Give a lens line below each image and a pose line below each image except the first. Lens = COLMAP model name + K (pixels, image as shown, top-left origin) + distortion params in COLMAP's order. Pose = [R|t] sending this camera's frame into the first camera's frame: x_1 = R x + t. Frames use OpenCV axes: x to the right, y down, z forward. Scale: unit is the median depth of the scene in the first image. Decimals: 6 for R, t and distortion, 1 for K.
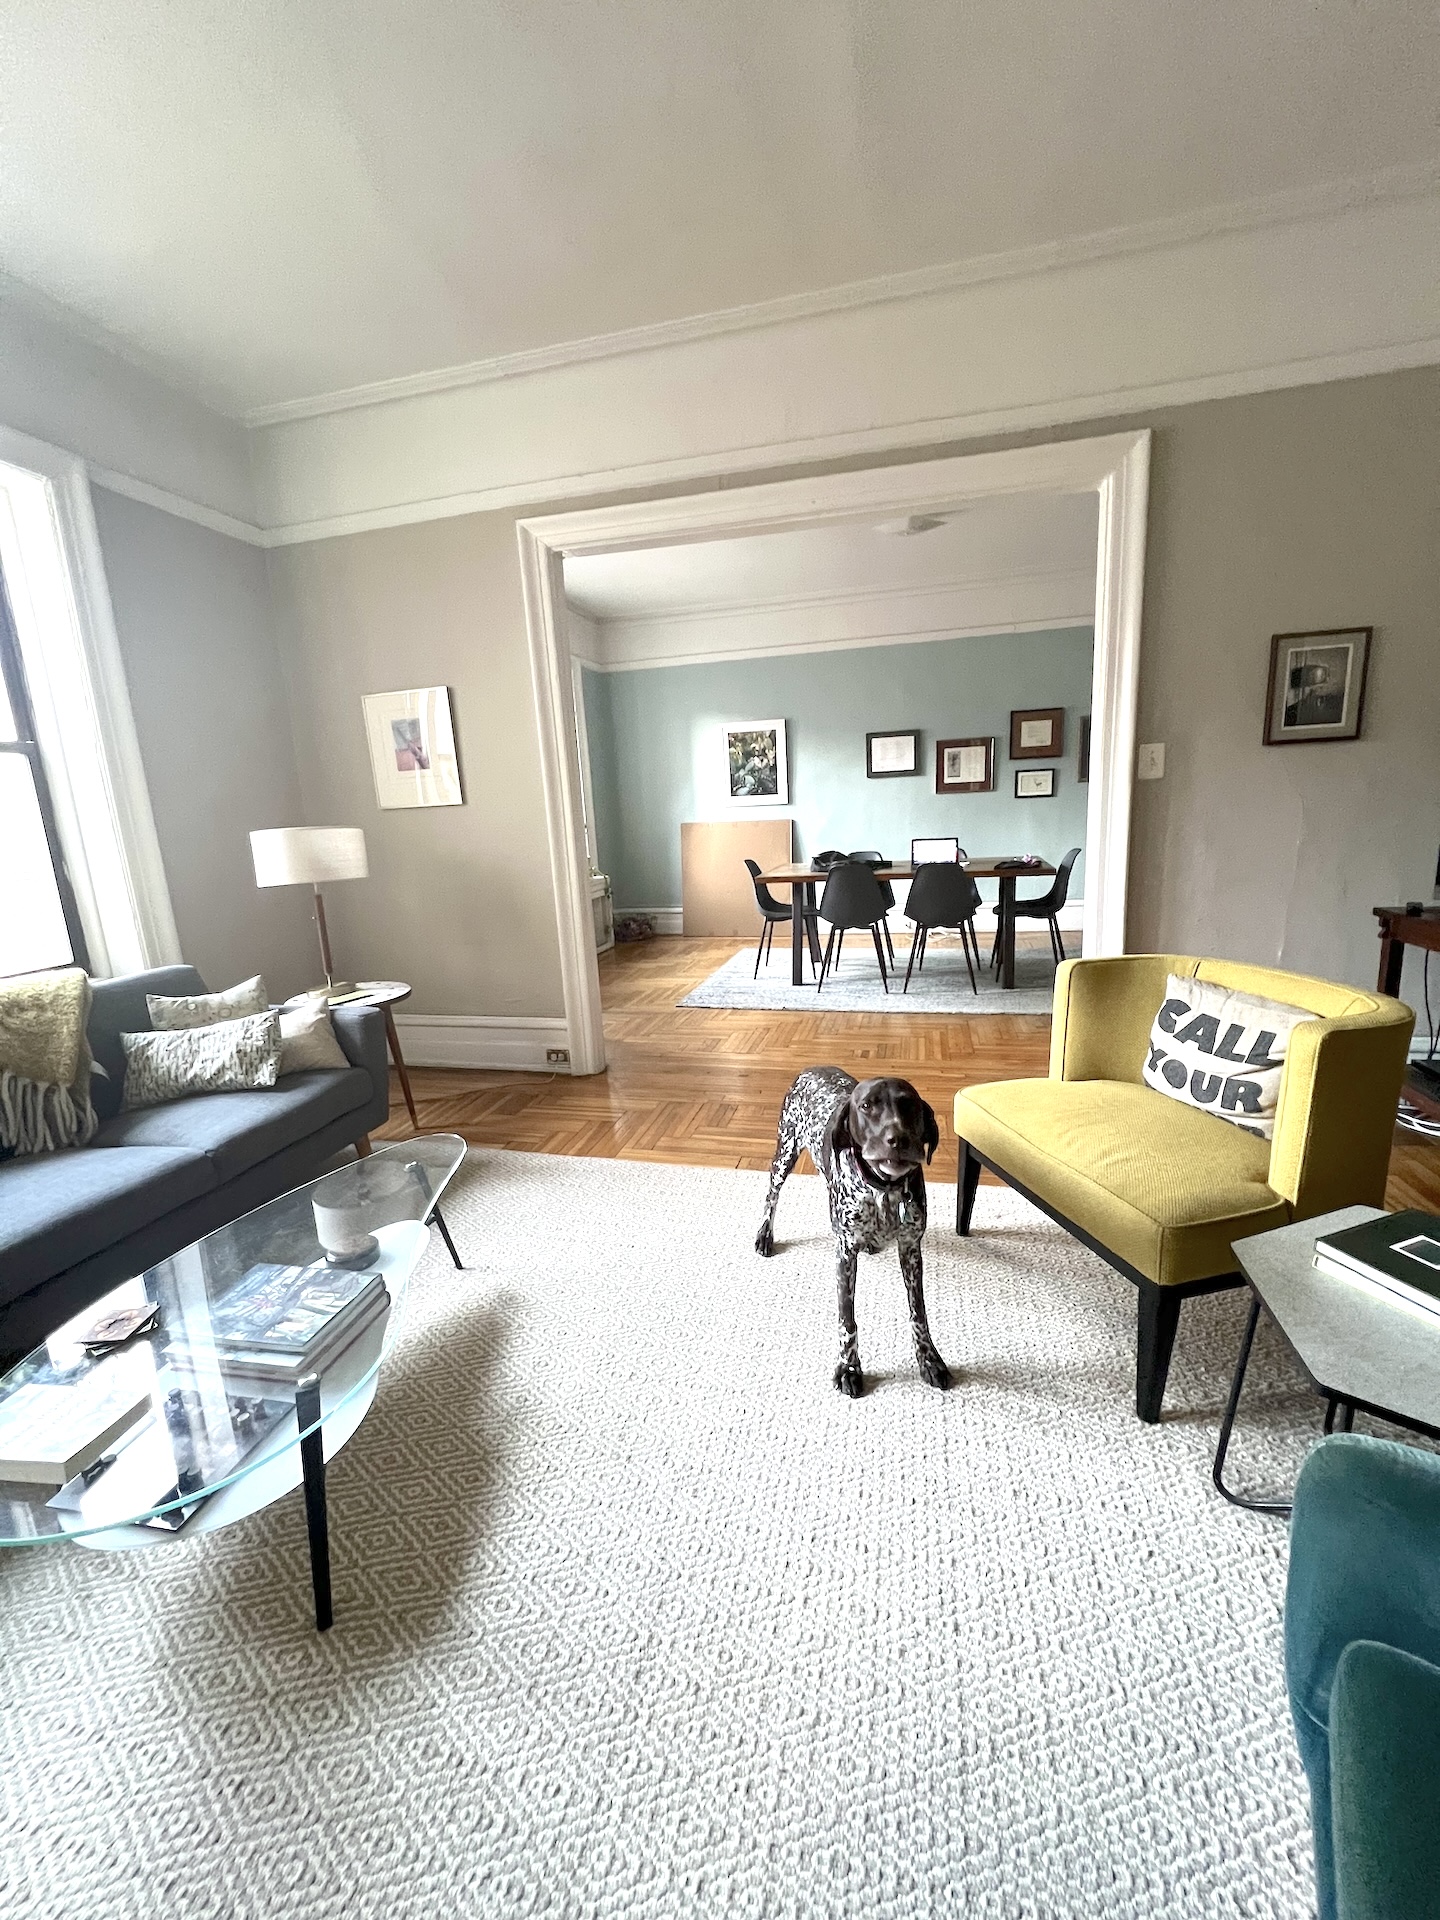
lens RADIAL K [[766.8, 0, 720.0], [0, 766.8, 960.0], [0, 0, 1]] dist [-0.006852, -0.000016]
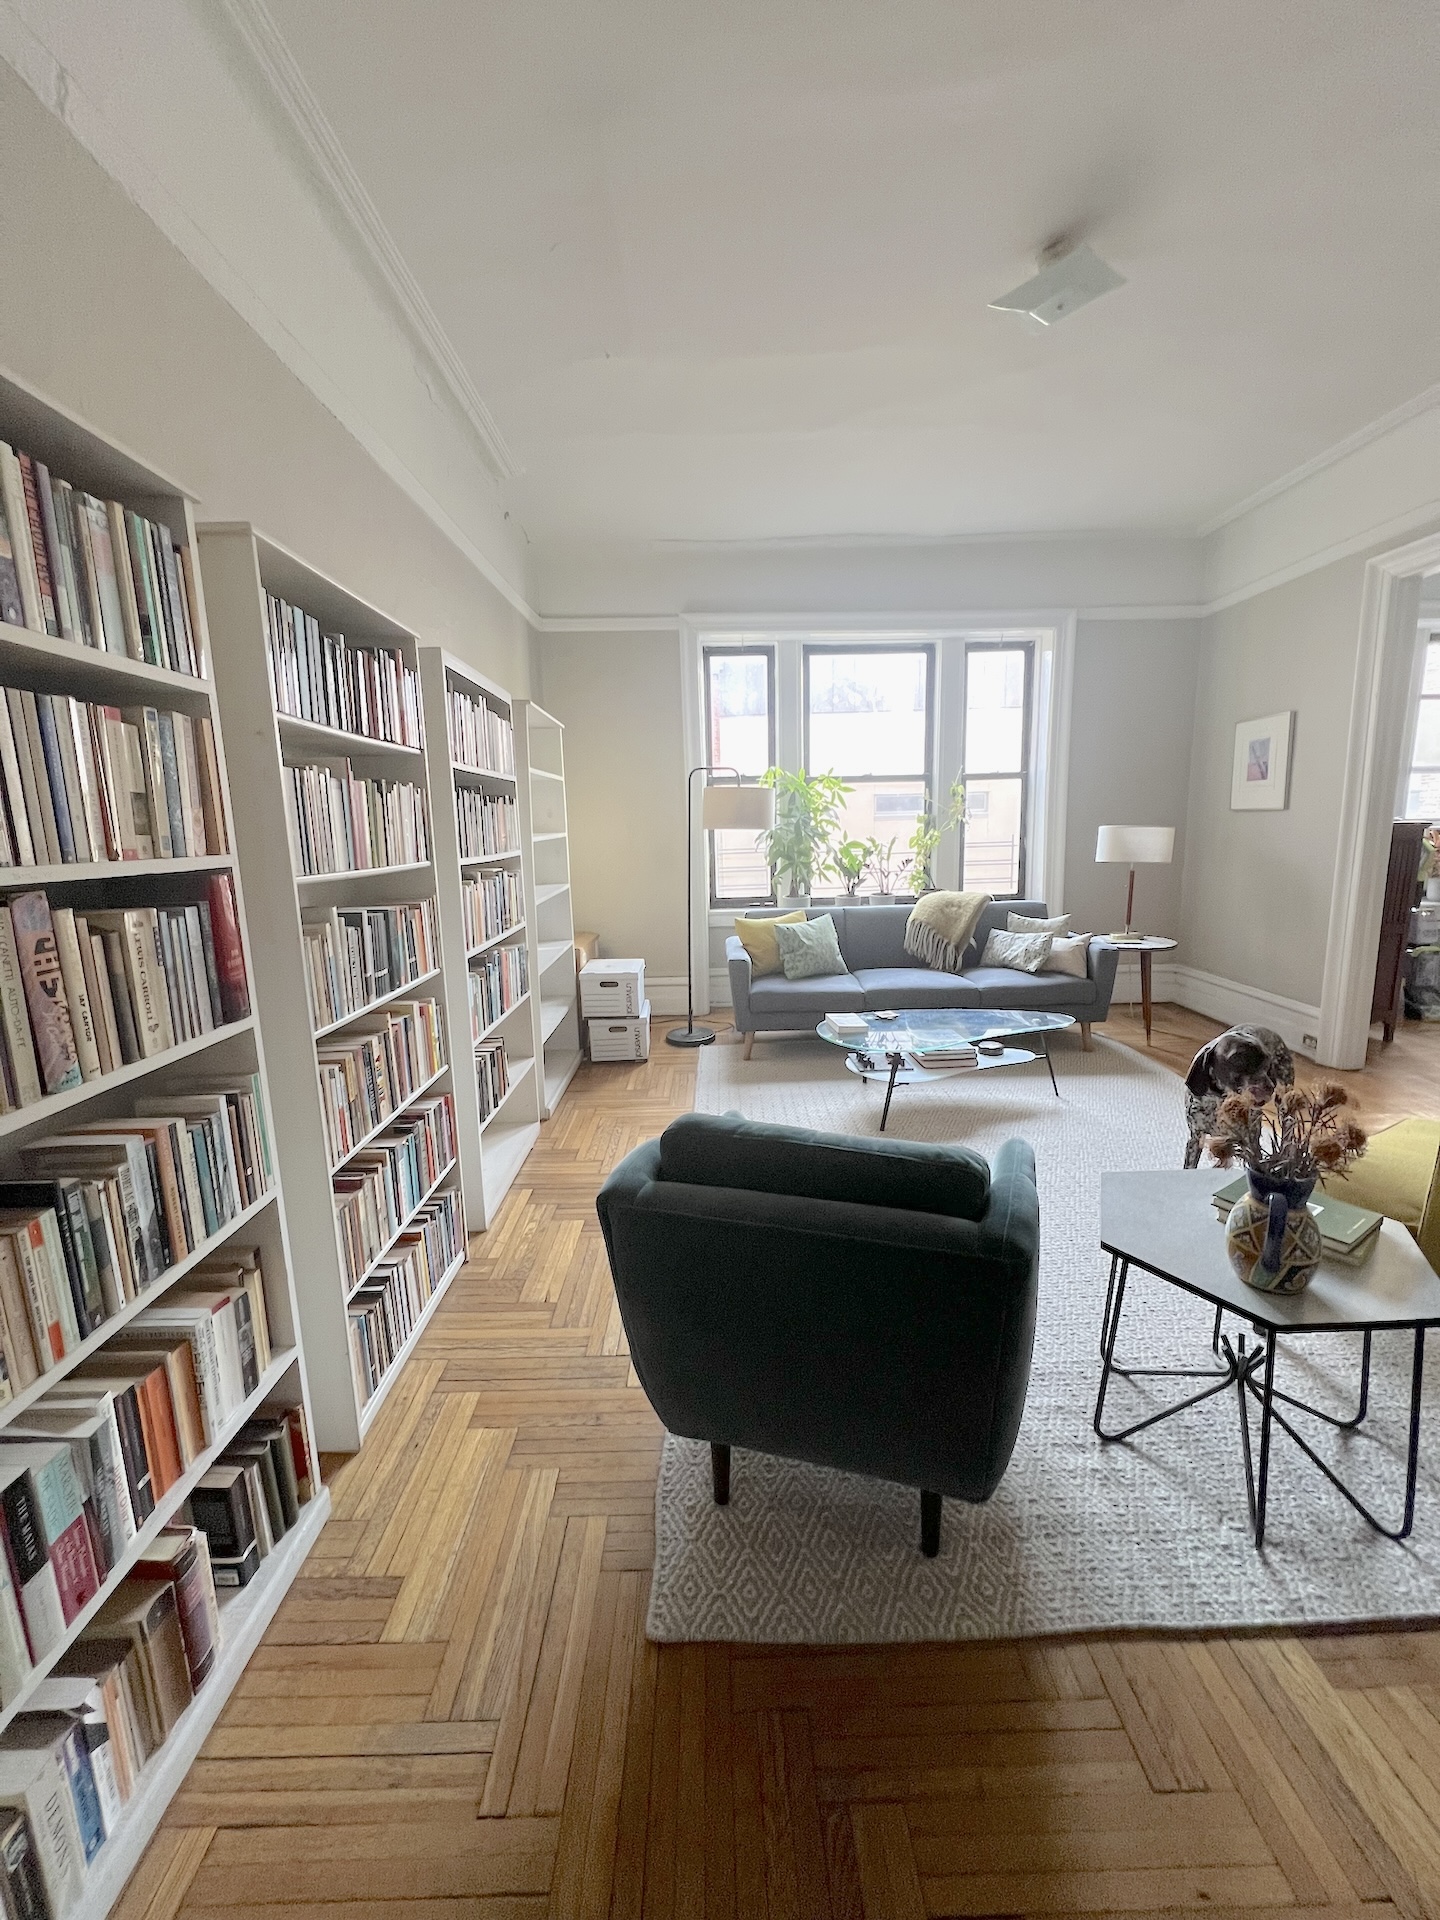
lens RADIAL K [[766.8, 0, 720.0], [0, 766.8, 960.0], [0, 0, 1]] dist [-0.006852, -0.000016]
pose [[0.250096, 0.211340, -0.944874, 0.680567], [-0.179100, 0.969144, 0.169363, -0.025029], [0.951512, 0.126870, 0.280230, -0.143861]]
